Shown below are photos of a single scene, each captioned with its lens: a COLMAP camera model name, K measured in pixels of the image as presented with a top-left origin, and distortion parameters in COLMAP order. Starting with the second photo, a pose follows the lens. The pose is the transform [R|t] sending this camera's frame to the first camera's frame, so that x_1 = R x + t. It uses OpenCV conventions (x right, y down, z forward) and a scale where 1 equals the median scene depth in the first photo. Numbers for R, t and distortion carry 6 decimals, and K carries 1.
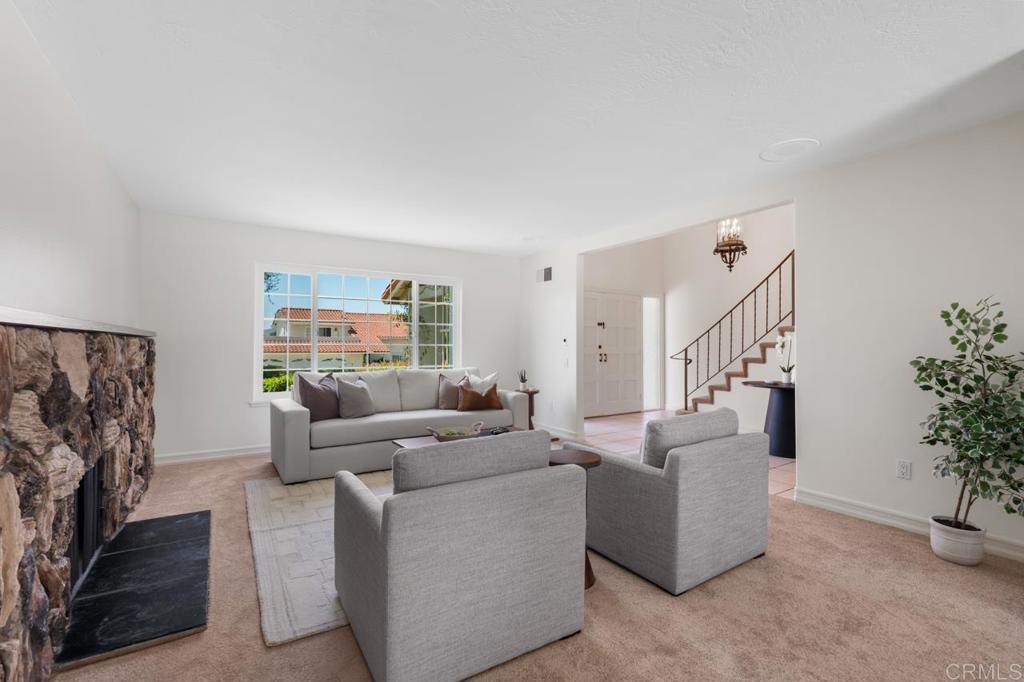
lens RADIAL K [[455.6, 0, 512.0], [0, 455.6, 341.0], [0, 0, 1]] dist [-0.001243, -0.000250]
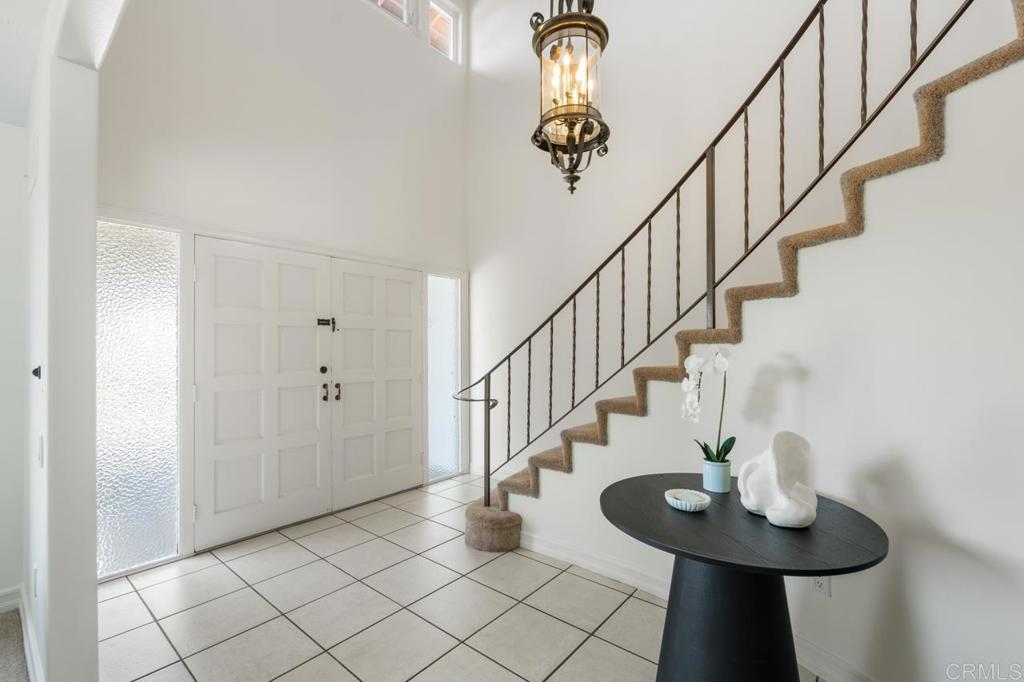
lens RADIAL K [[448.7, 0, 512.0], [0, 448.7, 341.0], [0, 0, 1]] dist [0.001091, 0.000534]
pose [[0.952764, 0.000831, 0.303710, 0.286538], [0.000460, 0.999991, -0.004181, -0.018364], [-0.303710, 0.004123, 0.952756, 0.592619]]
